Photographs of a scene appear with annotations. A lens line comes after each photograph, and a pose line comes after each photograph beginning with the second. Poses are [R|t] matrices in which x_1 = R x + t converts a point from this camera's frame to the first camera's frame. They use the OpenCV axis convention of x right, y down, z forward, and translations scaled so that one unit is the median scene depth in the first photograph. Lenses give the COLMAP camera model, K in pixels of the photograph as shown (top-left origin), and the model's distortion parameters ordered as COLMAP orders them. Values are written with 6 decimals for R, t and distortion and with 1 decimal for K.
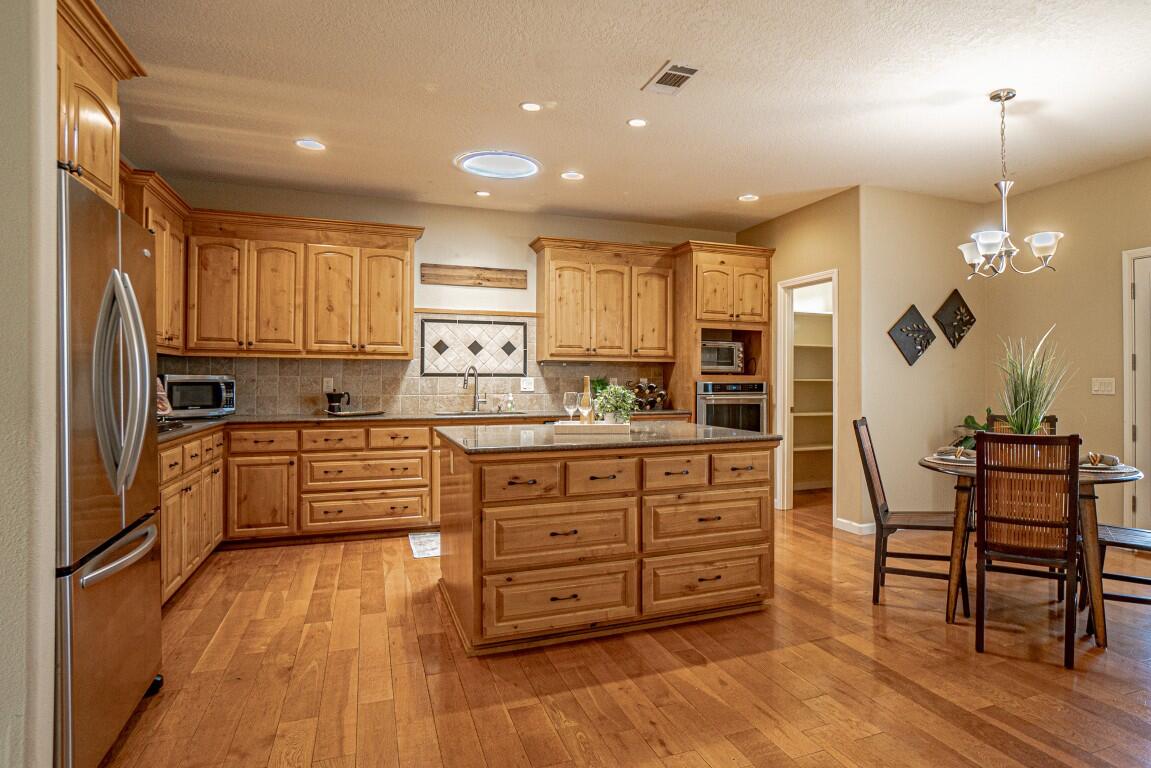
lens RADIAL K [[649.5, 0, 640.8], [0, 649.5, 383.0], [0, 0, 1]] dist [-0.036498, 0.005051]
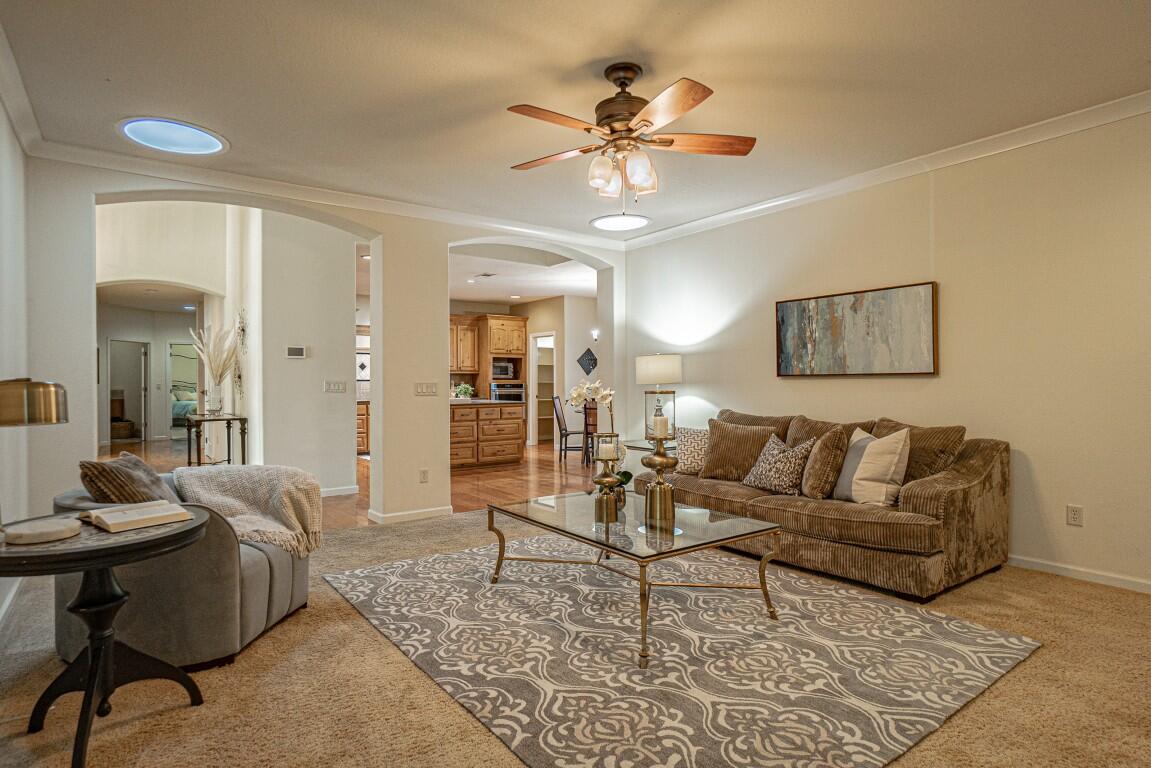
lens RADIAL K [[611.5, 0, 567.6], [0, 611.5, 383.6], [0, 0, 1]] dist [-0.032800, 0.011280]
pose [[0.971221, -0.004456, 0.238137, -0.147401], [0.005587, 0.999976, -0.004074, 0.009185], [-0.238114, 0.005287, 0.971223, -1.002672]]
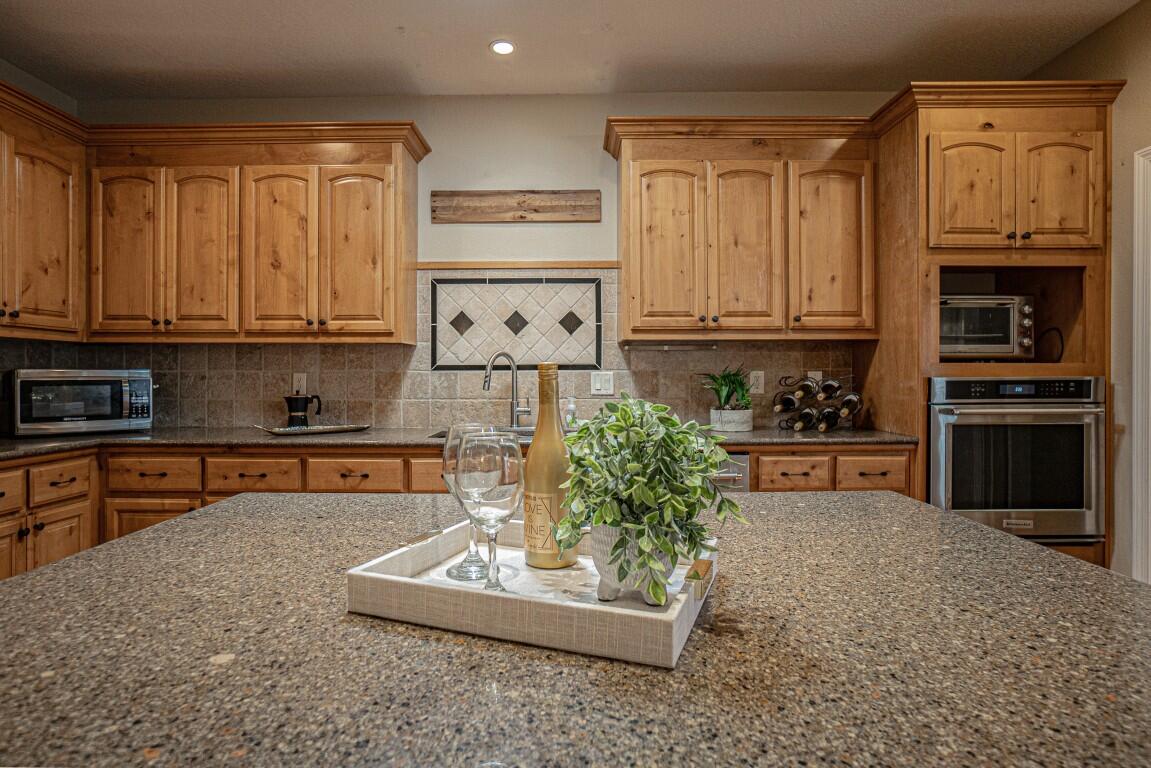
lens RADIAL K [[611.5, 0, 569.8], [0, 611.5, 377.7], [0, 0, 1]] dist [-0.032800, 0.011280]
pose [[0.920652, -0.002957, -0.390372, 0.017094], [0.002711, 0.999996, -0.001179, -0.001986], [0.390374, 0.000027, 0.920656, 0.523470]]
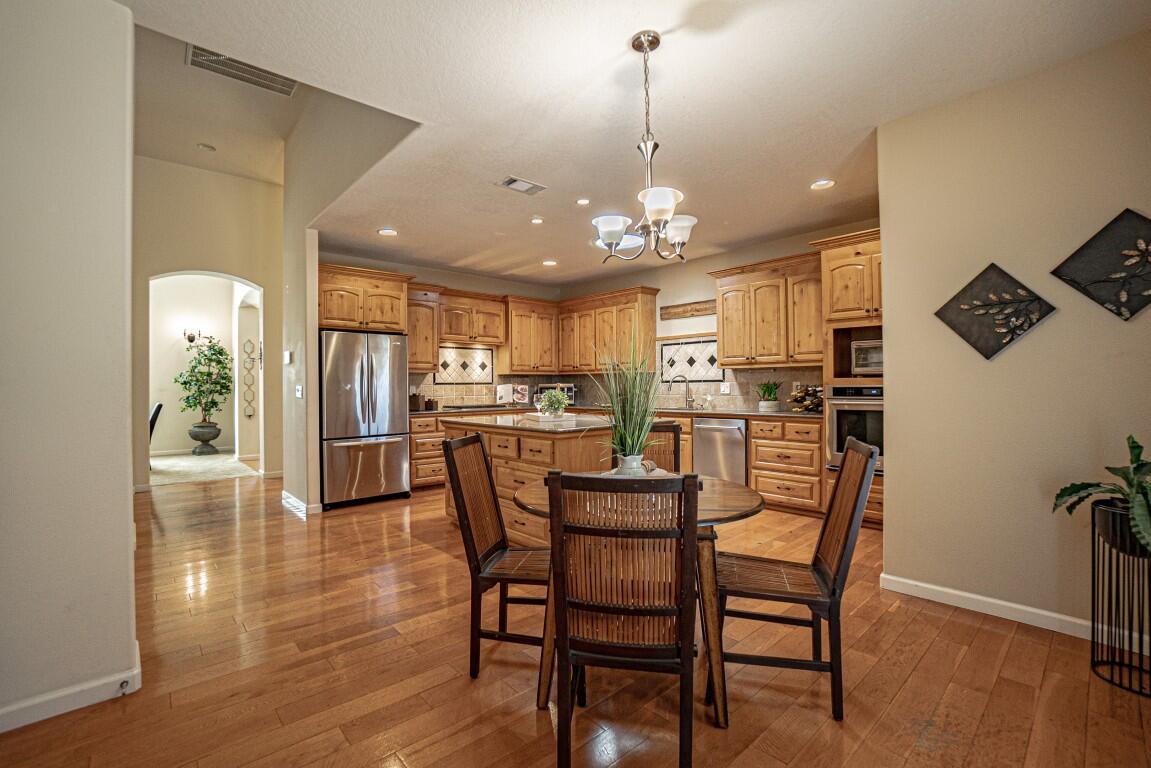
lens RADIAL K [[503.4, 0, 569.0], [0, 503.4, 386.1], [0, 0, 1]] dist [-0.030930, 0.000018]
pose [[0.331719, -0.002881, -0.943374, 0.712337], [0.005604, 0.999984, -0.001084, -0.002544], [0.943362, -0.004927, 0.331729, 0.428470]]
